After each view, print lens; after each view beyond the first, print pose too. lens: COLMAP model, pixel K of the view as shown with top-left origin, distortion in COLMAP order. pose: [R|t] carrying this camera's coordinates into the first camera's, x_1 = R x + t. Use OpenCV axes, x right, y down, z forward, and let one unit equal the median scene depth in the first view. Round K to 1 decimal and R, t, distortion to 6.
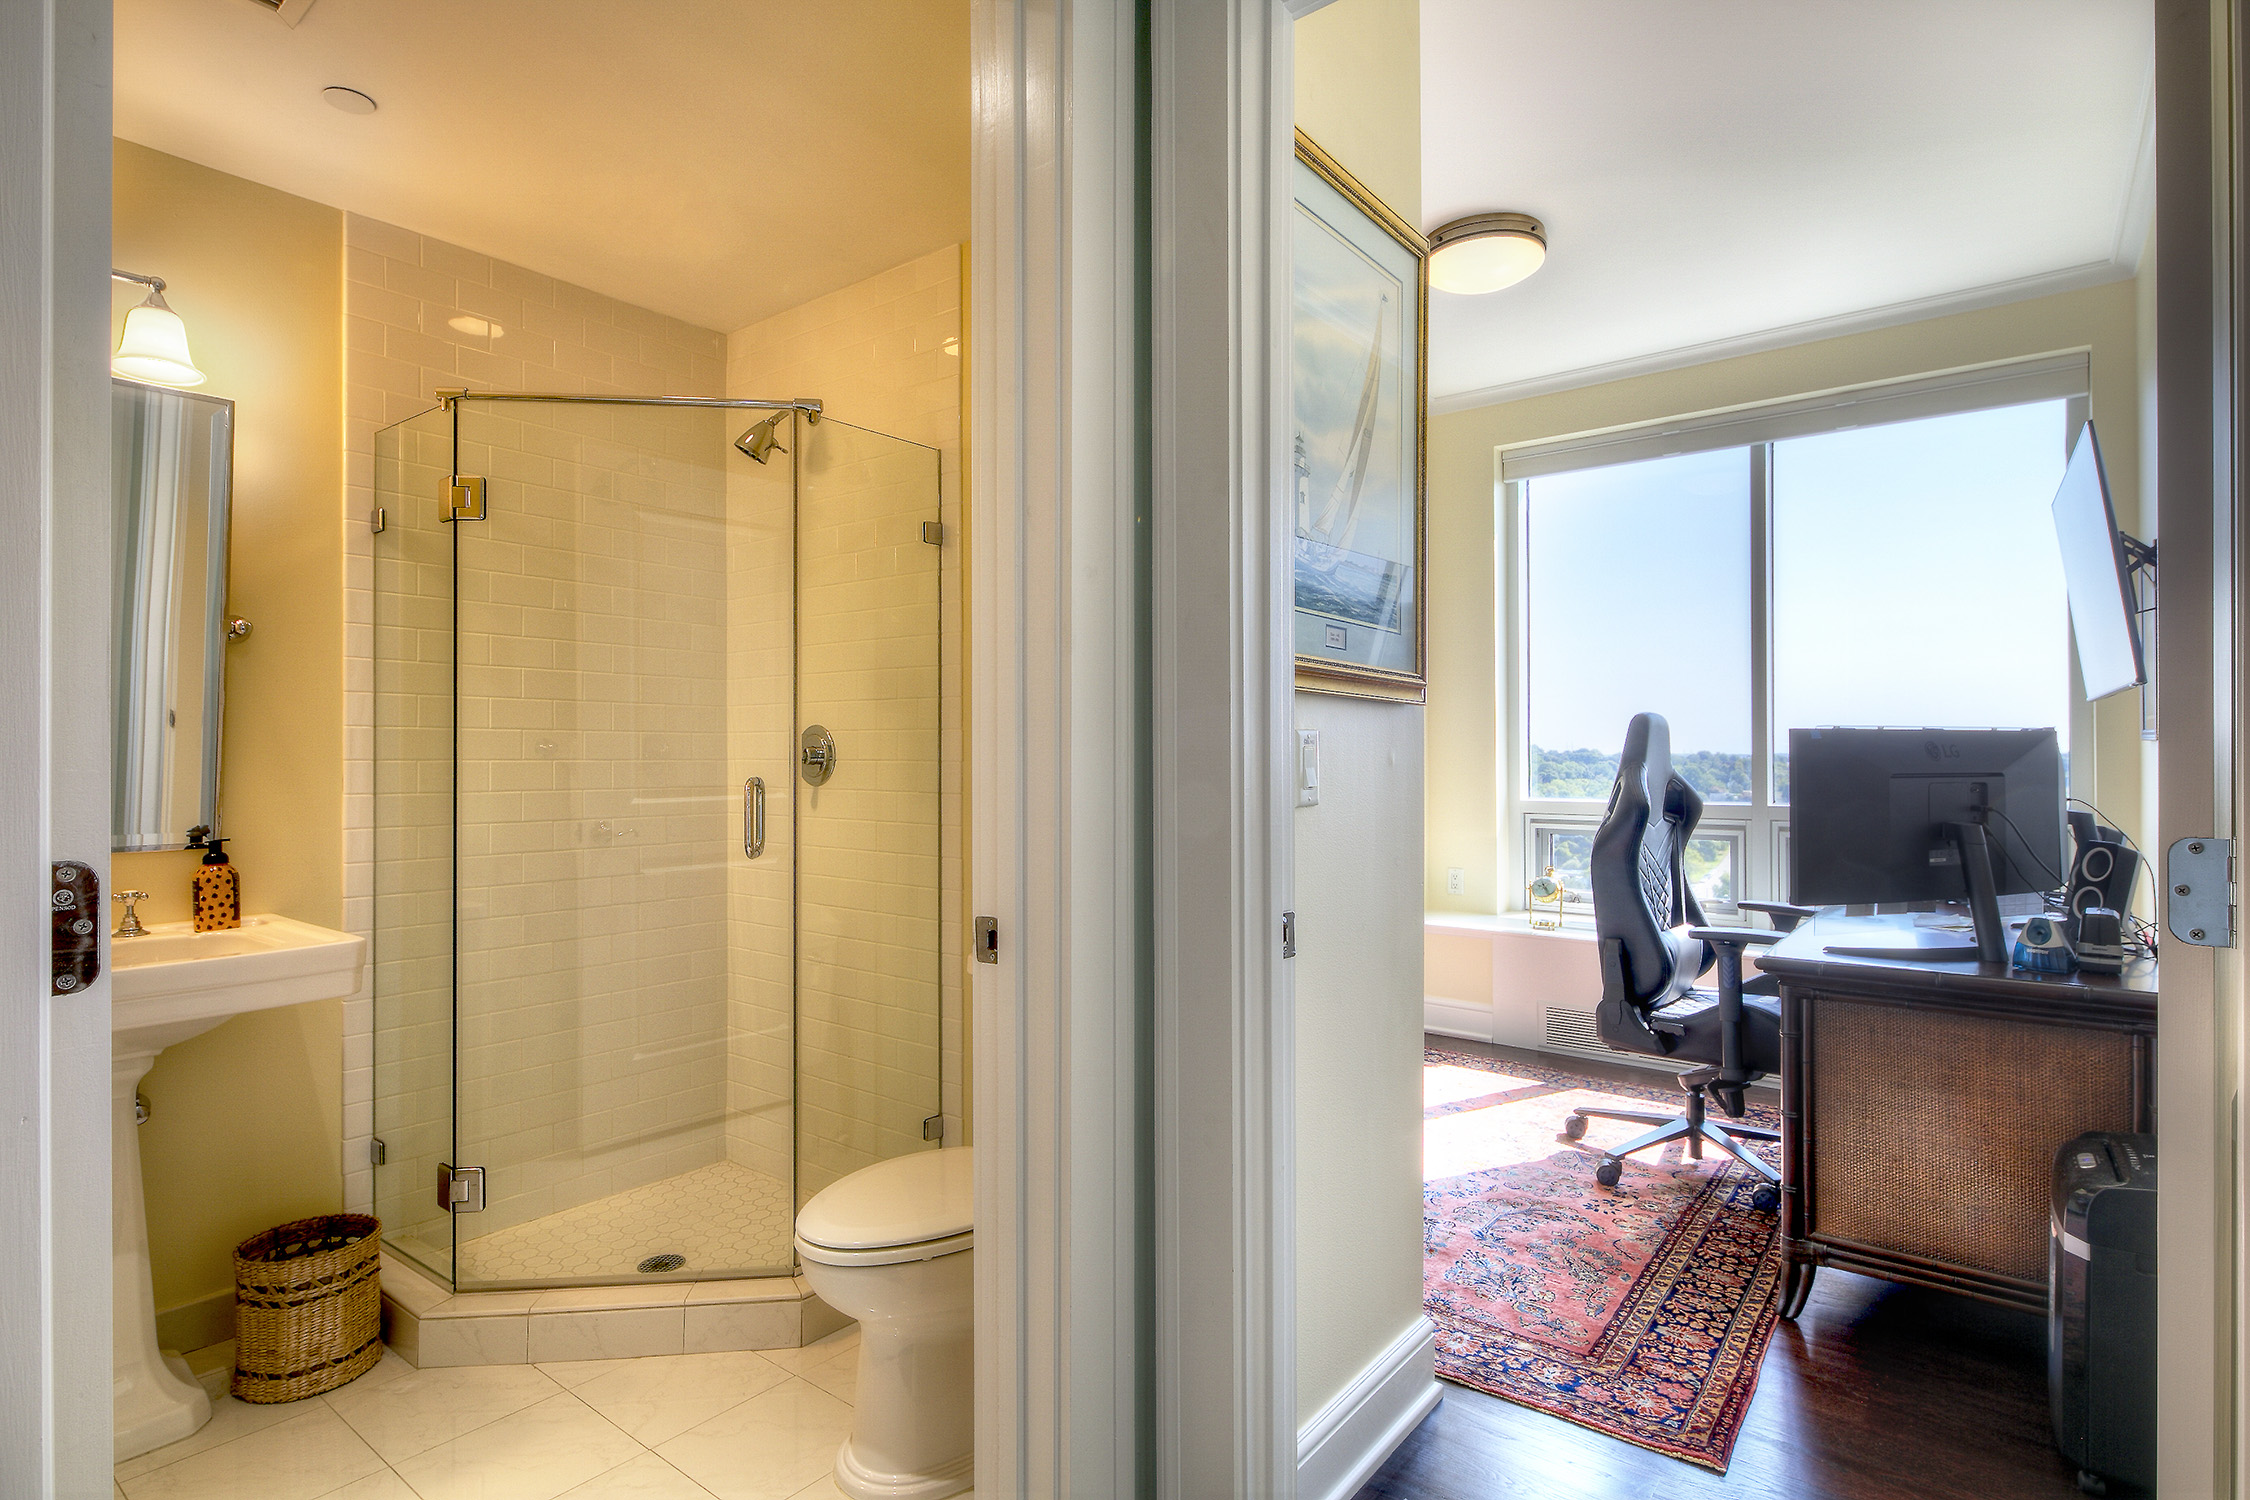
lens RADIAL K [[1123.9, 0, 1125.0], [0, 1123.9, 750.0], [0, 0, 1]] dist [0.001095, 0.000264]
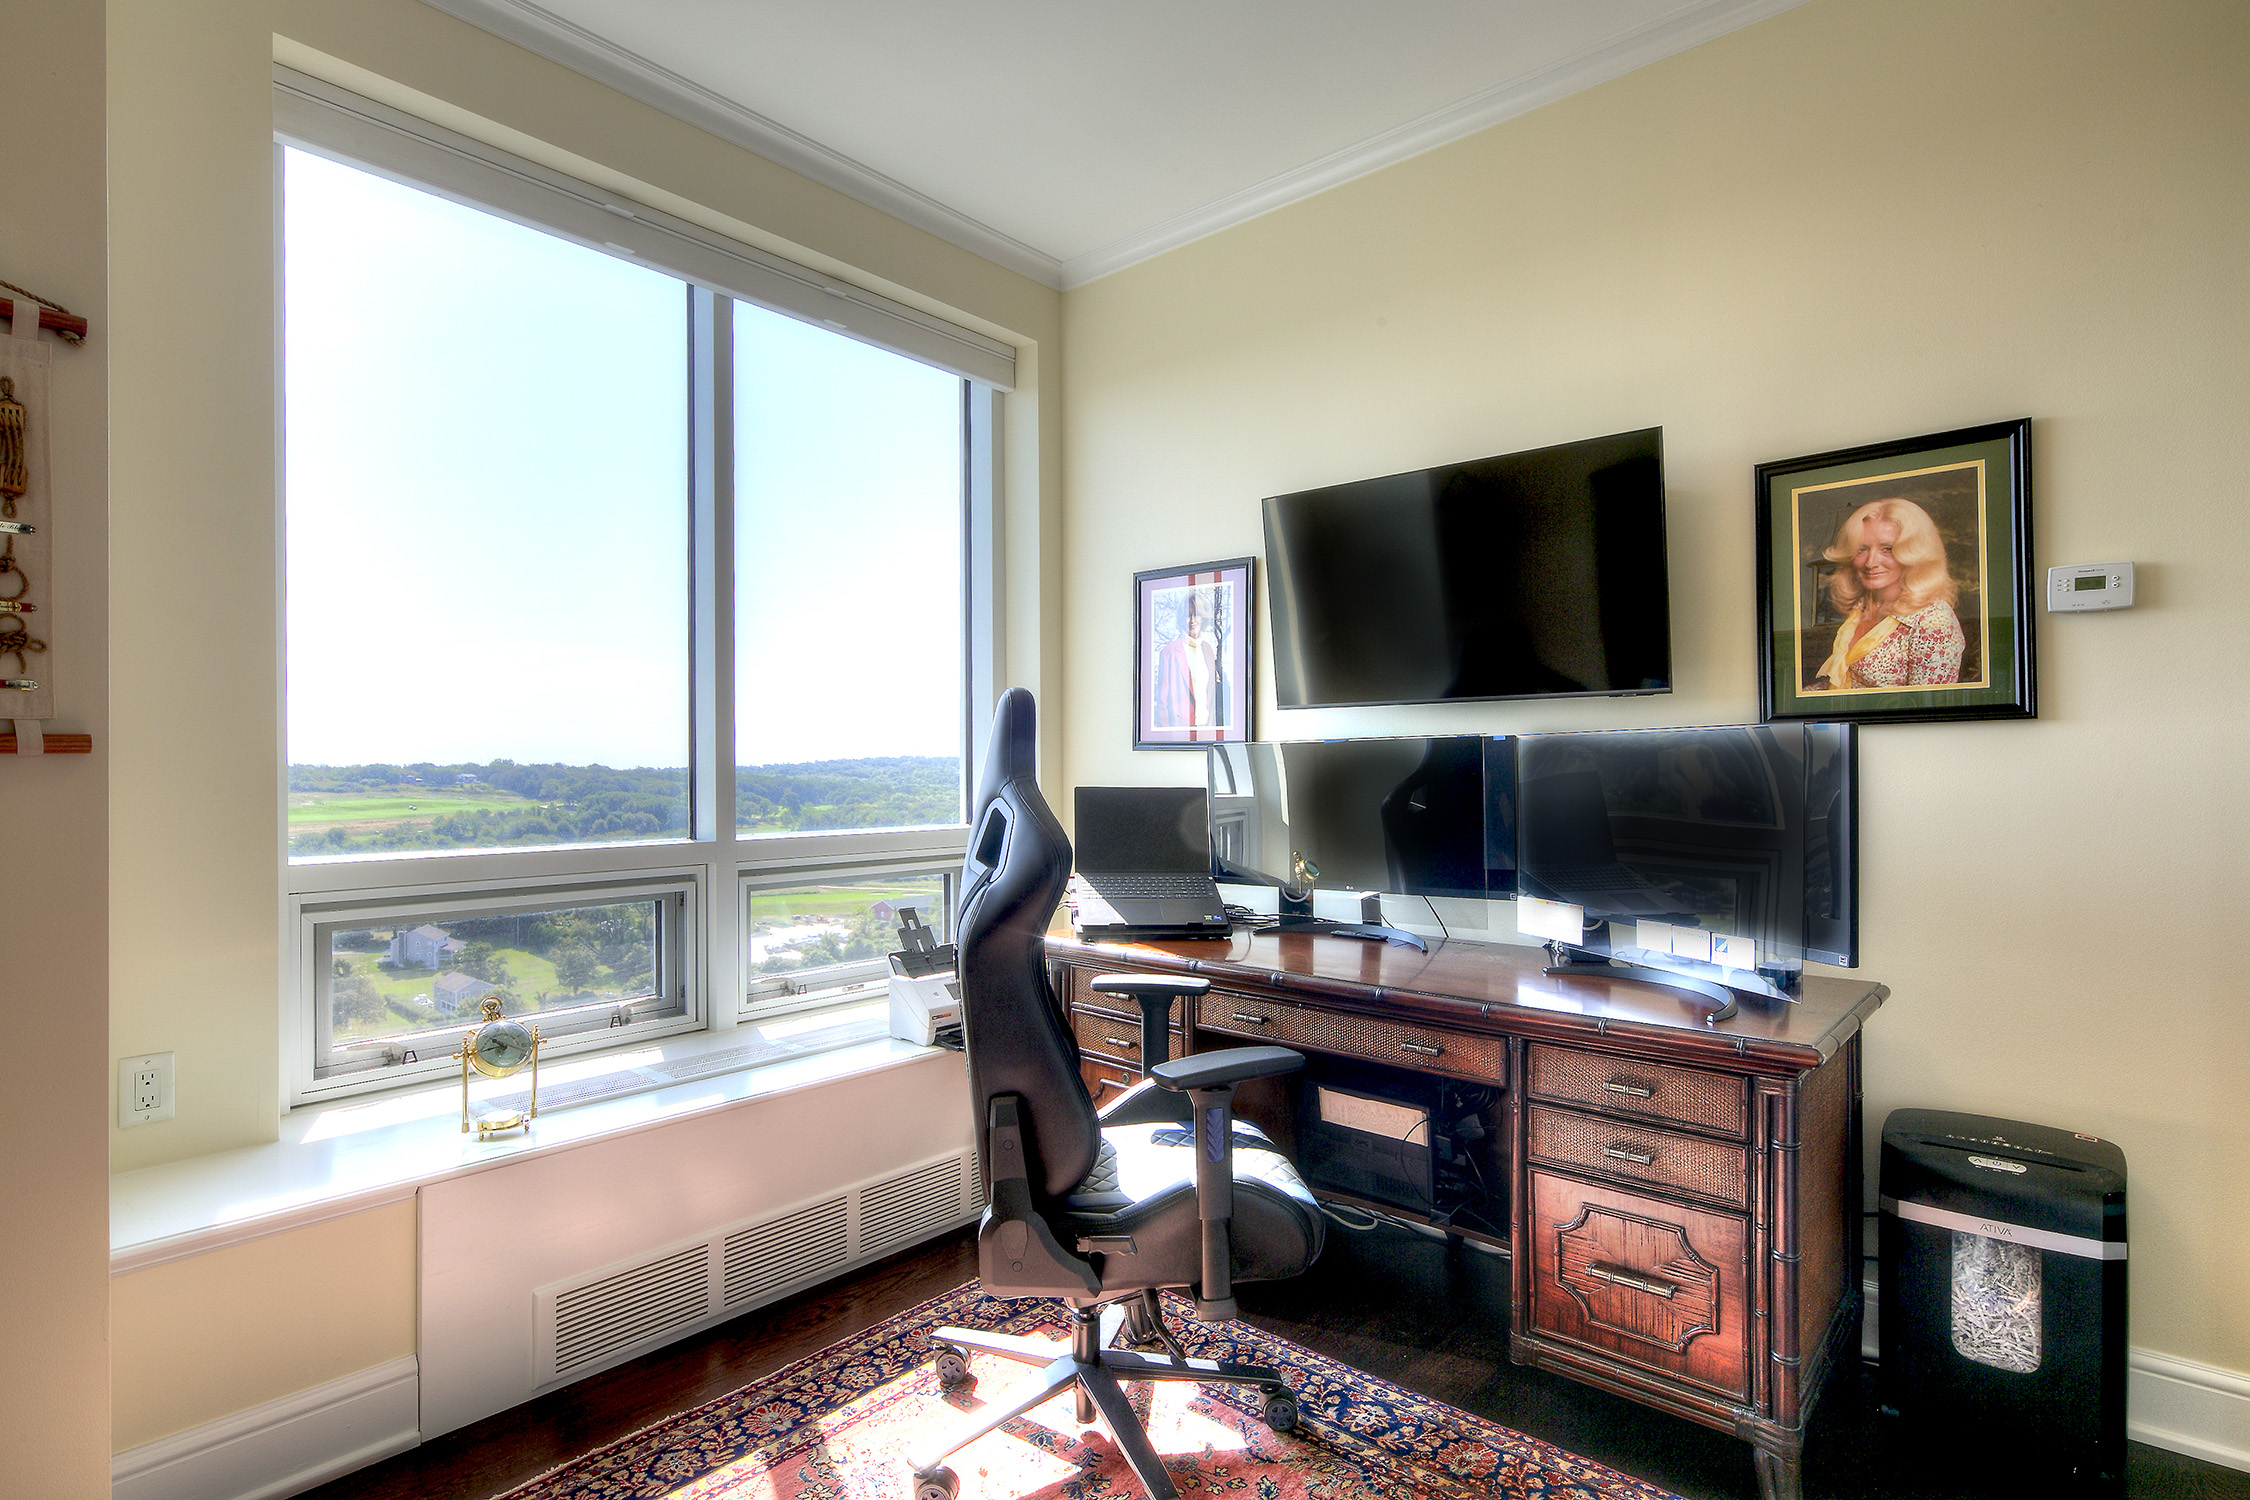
lens RADIAL K [[1123.9, 0, 1125.0], [0, 1123.9, 750.0], [0, 0, 1]] dist [0.001095, 0.000264]
pose [[0.058575, -0.001491, 0.998282, -0.098789], [-0.005122, 0.999985, 0.001794, -0.005648], [-0.998270, -0.005218, 0.058567, 0.824550]]
